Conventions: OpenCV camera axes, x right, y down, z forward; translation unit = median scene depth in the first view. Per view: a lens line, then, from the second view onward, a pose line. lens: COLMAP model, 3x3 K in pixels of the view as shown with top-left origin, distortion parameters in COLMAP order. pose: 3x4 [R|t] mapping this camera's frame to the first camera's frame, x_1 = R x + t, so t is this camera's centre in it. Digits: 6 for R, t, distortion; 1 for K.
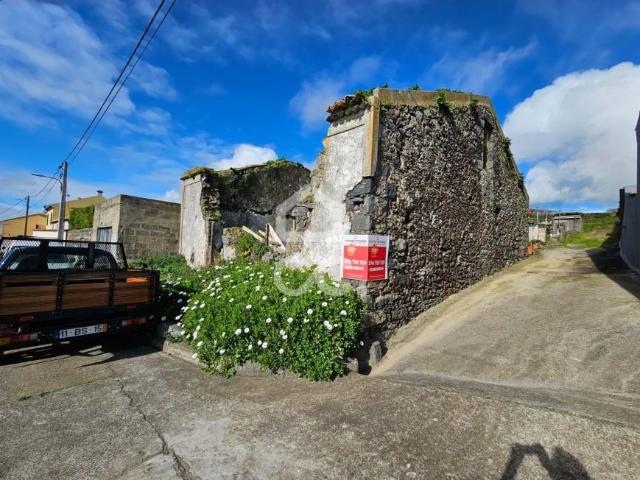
lens RADIAL K [[259.4, 0, 323.6], [0, 259.4, 240.3], [0, 0, 1]] dist [-0.002423, -0.000571]
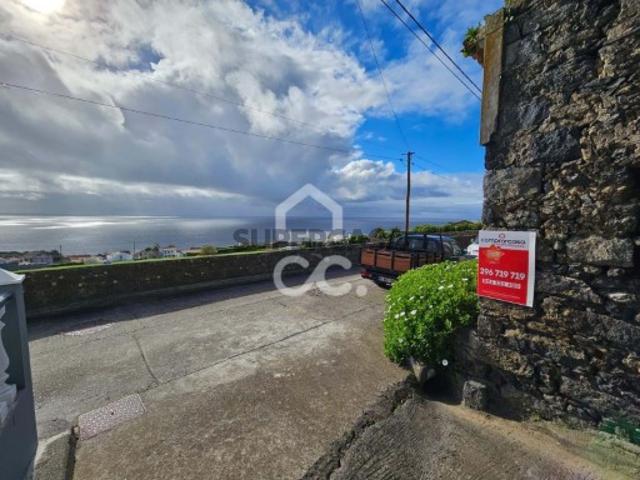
lens RADIAL K [[259.4, 0, 320.8], [0, 259.4, 239.3], [0, 0, 1]] dist [-0.002423, -0.000571]
pose [[-0.115622, 0.040927, -0.992450, 0.850851], [0.020182, 0.999041, 0.038848, -0.030640], [0.993088, -0.015538, -0.116337, 0.606906]]
